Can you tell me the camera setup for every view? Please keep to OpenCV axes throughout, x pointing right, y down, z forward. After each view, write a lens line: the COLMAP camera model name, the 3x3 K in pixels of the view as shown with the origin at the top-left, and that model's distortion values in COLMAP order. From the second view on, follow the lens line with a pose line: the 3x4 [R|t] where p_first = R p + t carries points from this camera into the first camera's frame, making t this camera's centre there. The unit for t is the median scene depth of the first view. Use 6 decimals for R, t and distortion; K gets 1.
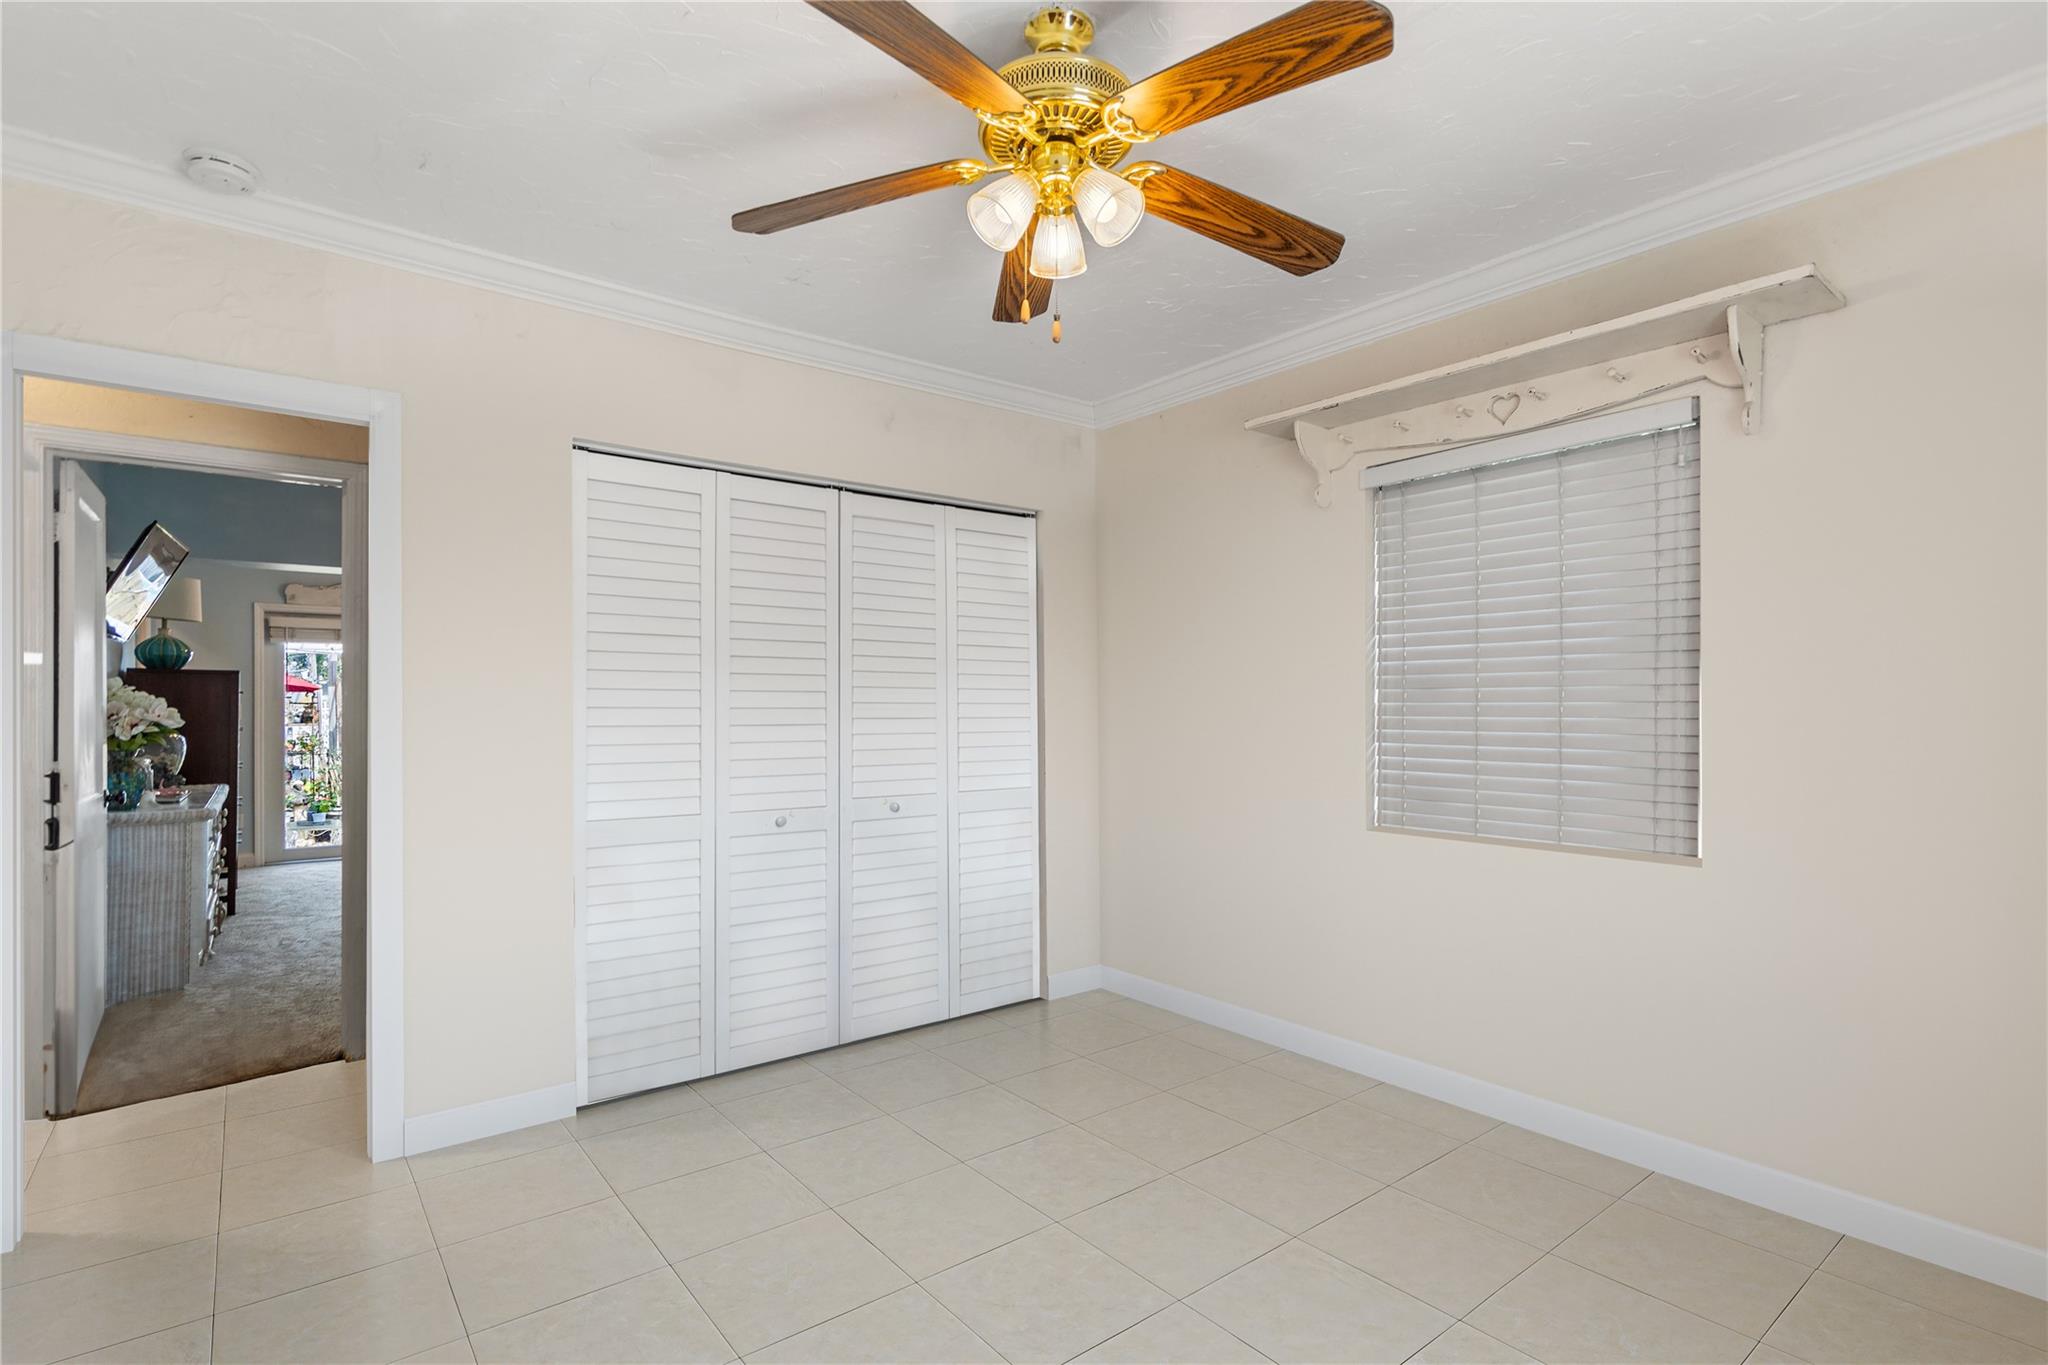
lens RADIAL K [[986.1, 0, 1017.9], [0, 986.1, 689.3], [0, 0, 1]] dist [-0.002420, 0.004312]
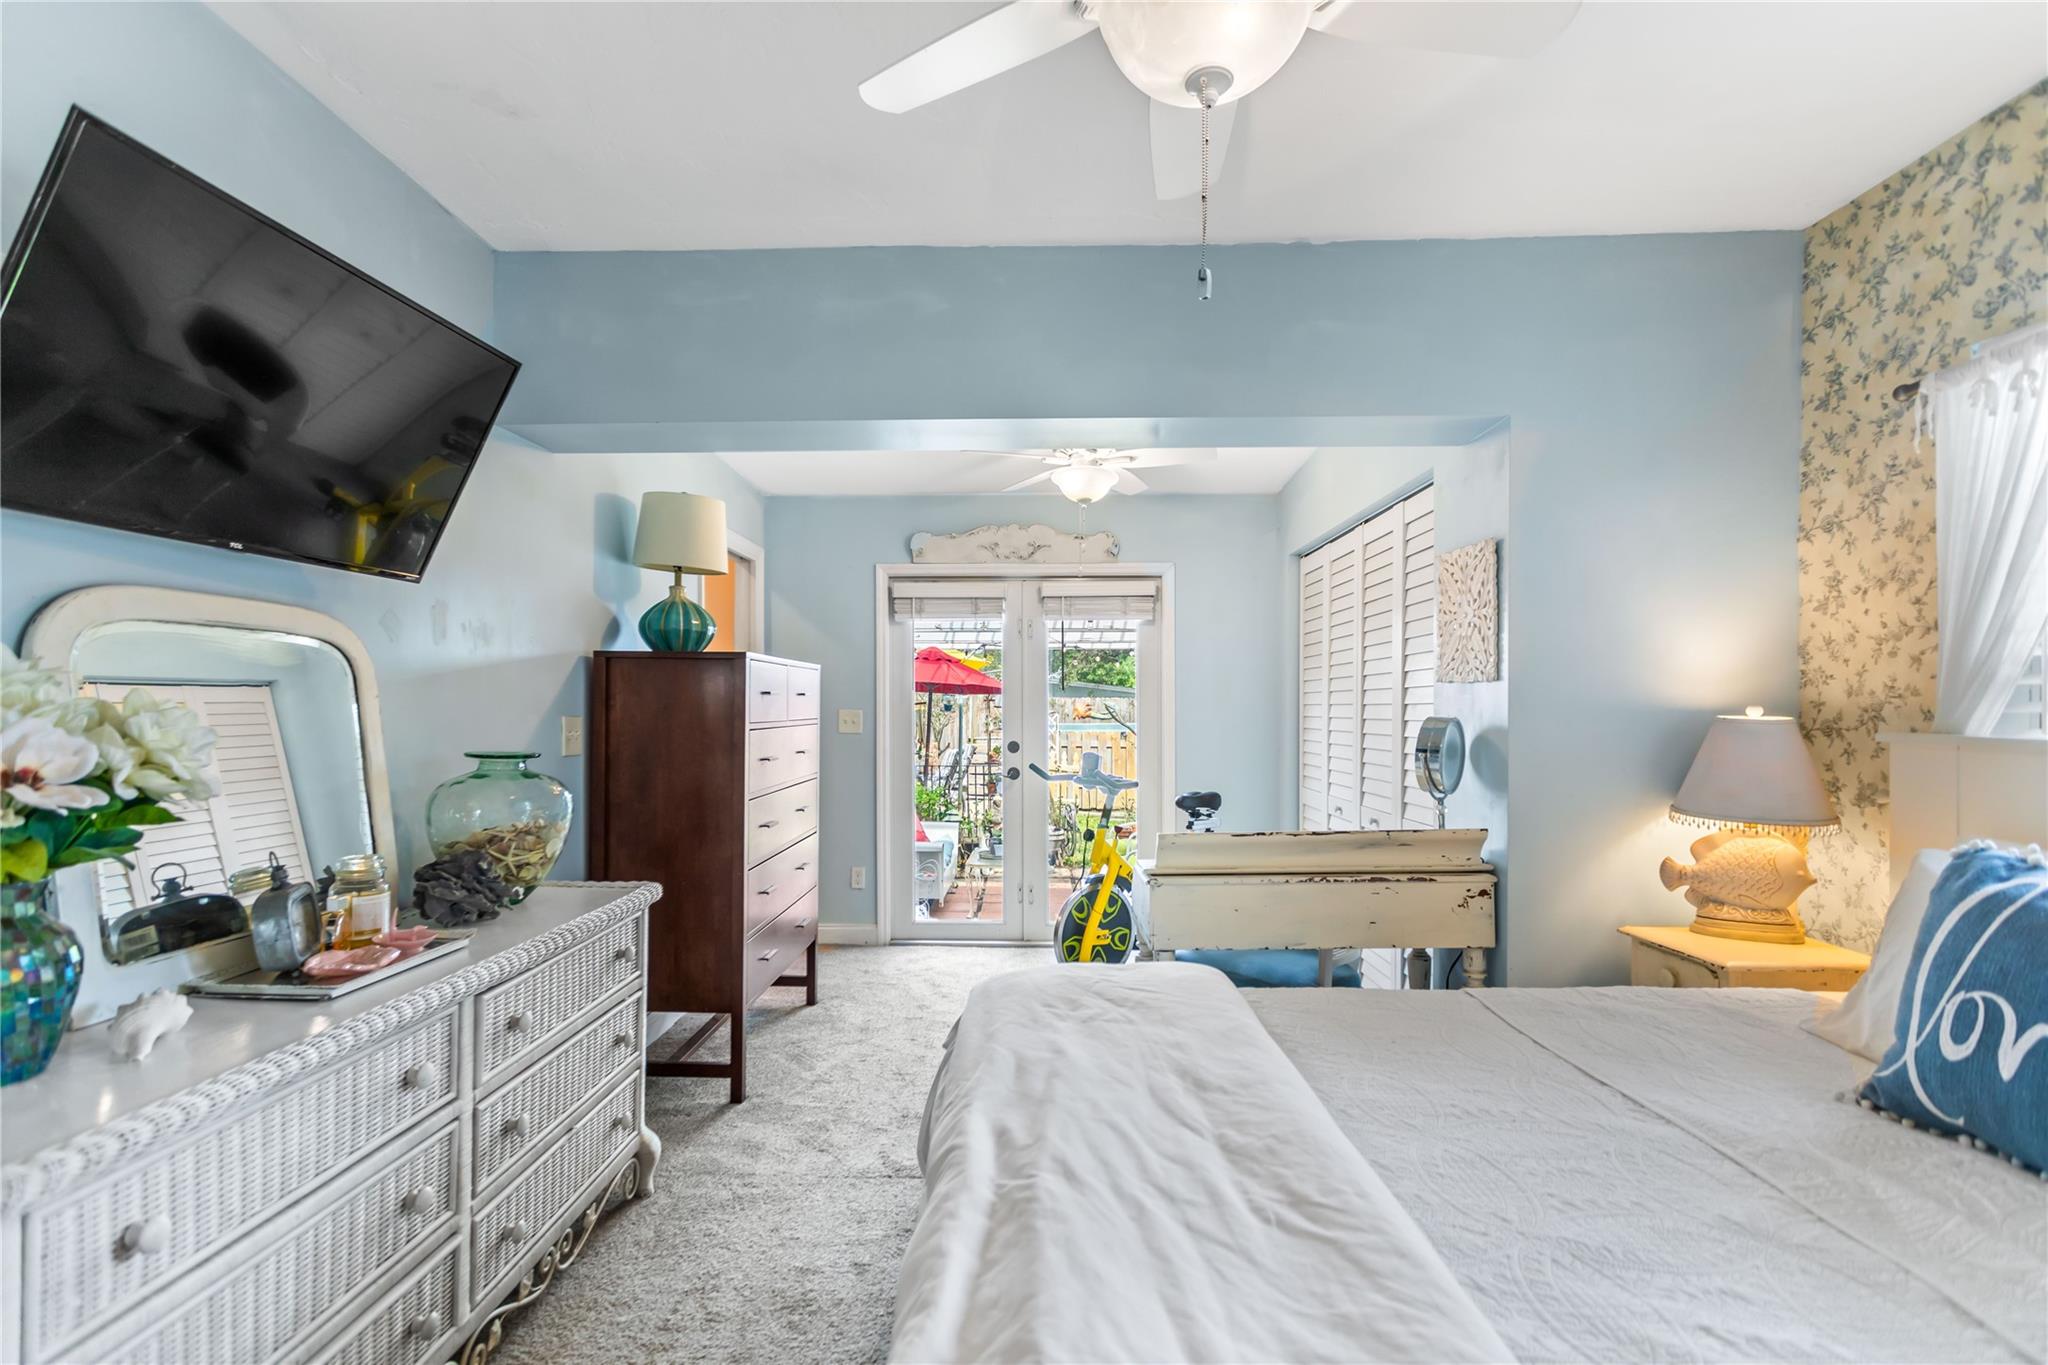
lens RADIAL K [[986.1, 0, 1023.5], [0, 986.1, 700.2], [0, 0, 1]] dist [-0.002420, 0.004312]
pose [[0.778033, -0.000804, -0.628223, -0.325587], [0.007688, 0.999936, 0.008241, 0.003947], [0.628176, -0.011242, 0.777990, 0.663750]]
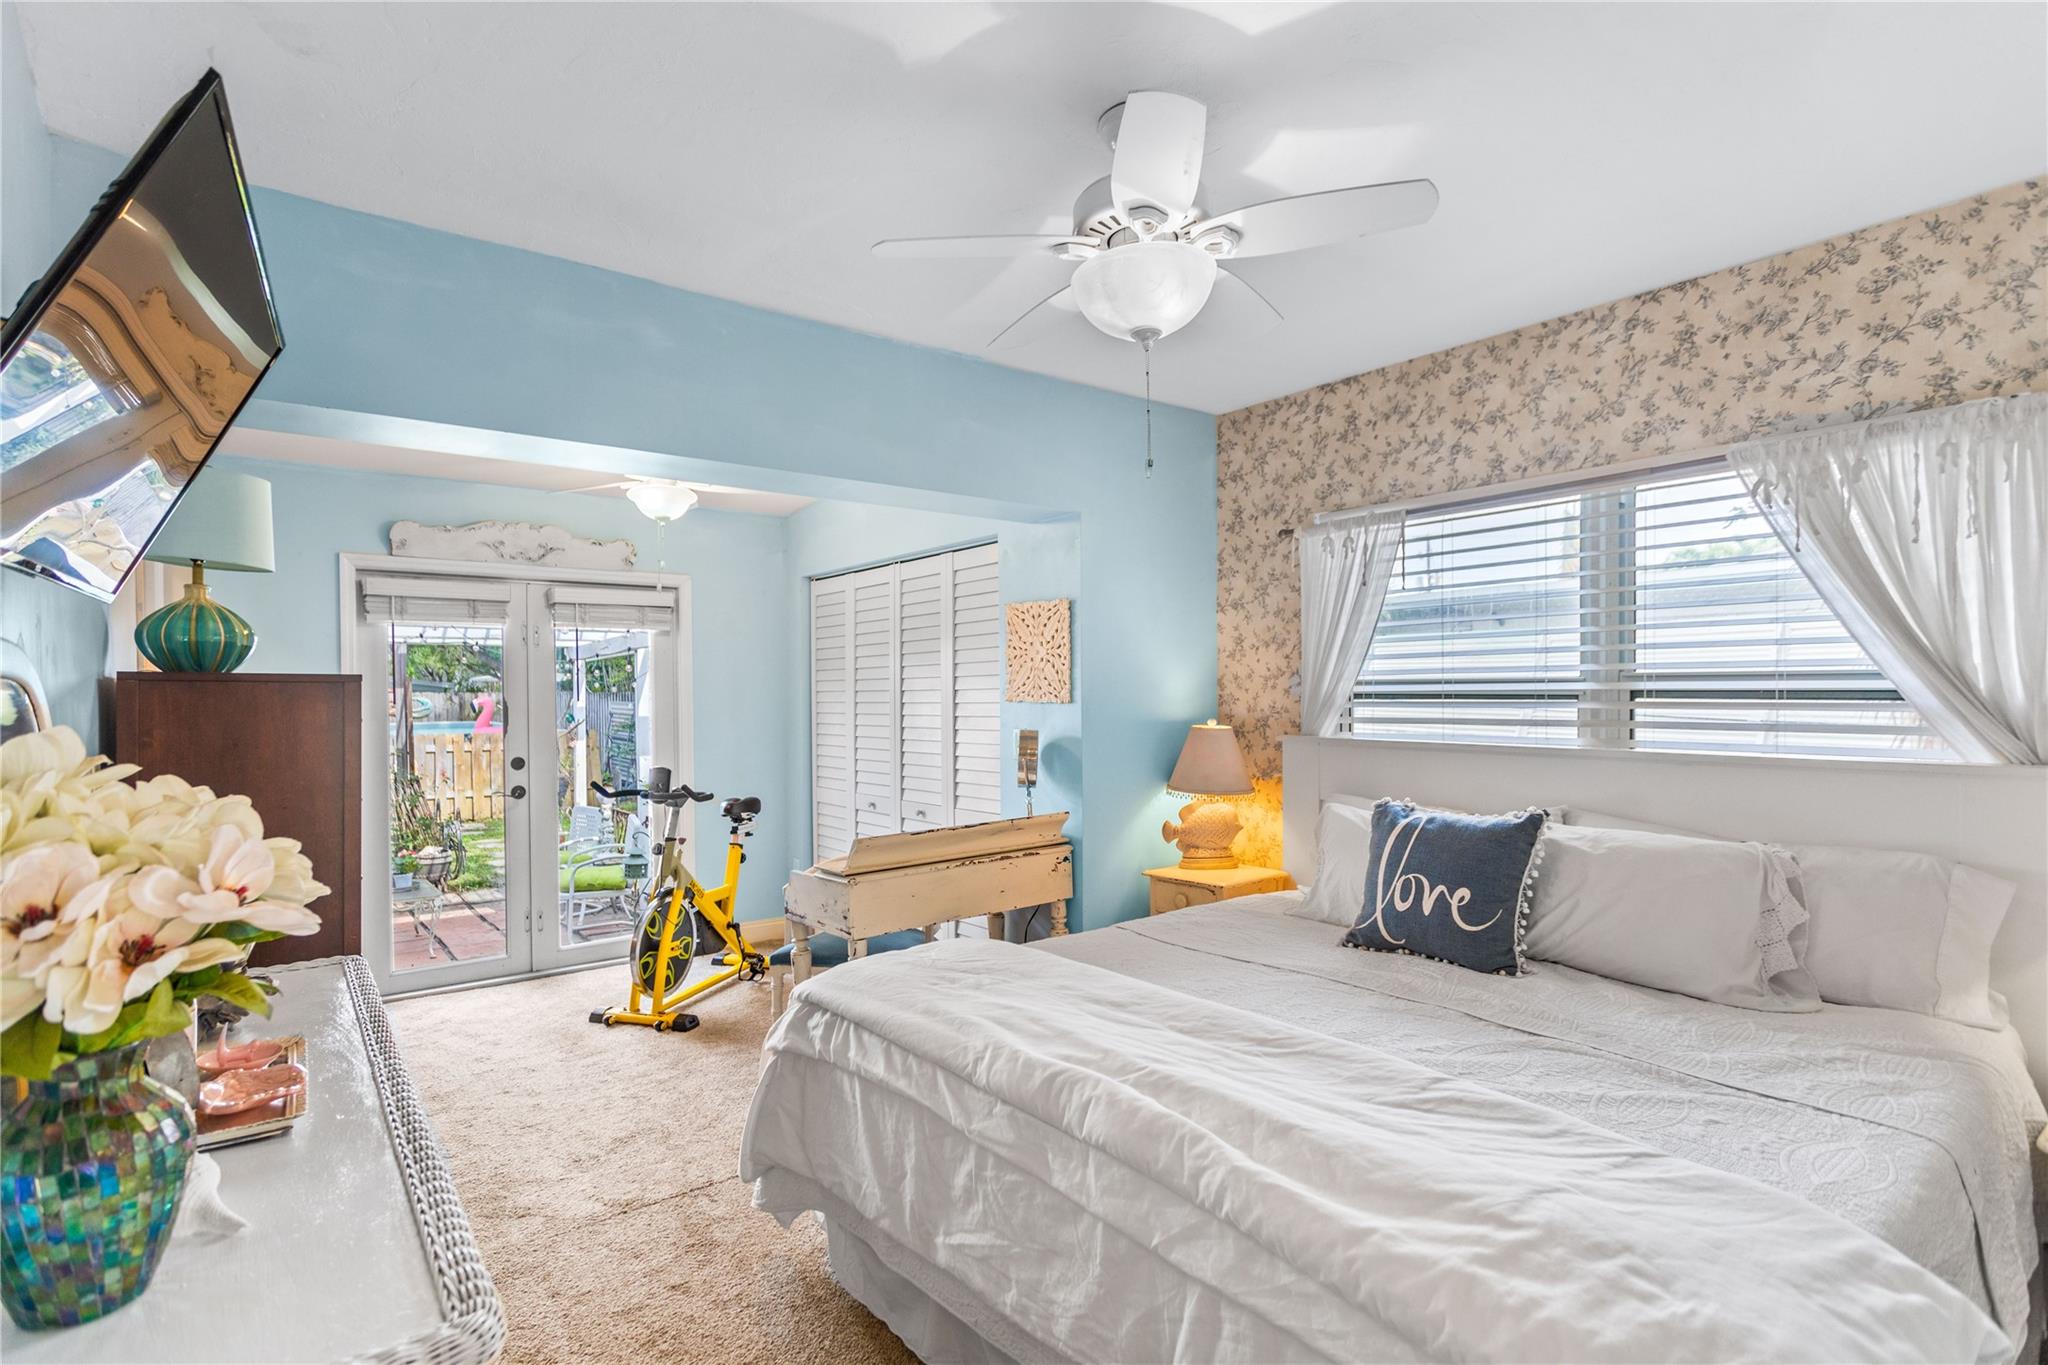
lens RADIAL K [[986.1, 0, 1027.2], [0, 986.1, 686.4], [0, 0, 1]] dist [-0.002420, 0.004312]
pose [[0.999971, -0.004749, 0.005939, -0.474171], [0.004694, 0.999945, 0.009377, -0.016418], [-0.005983, -0.009348, 0.999938, 0.529146]]
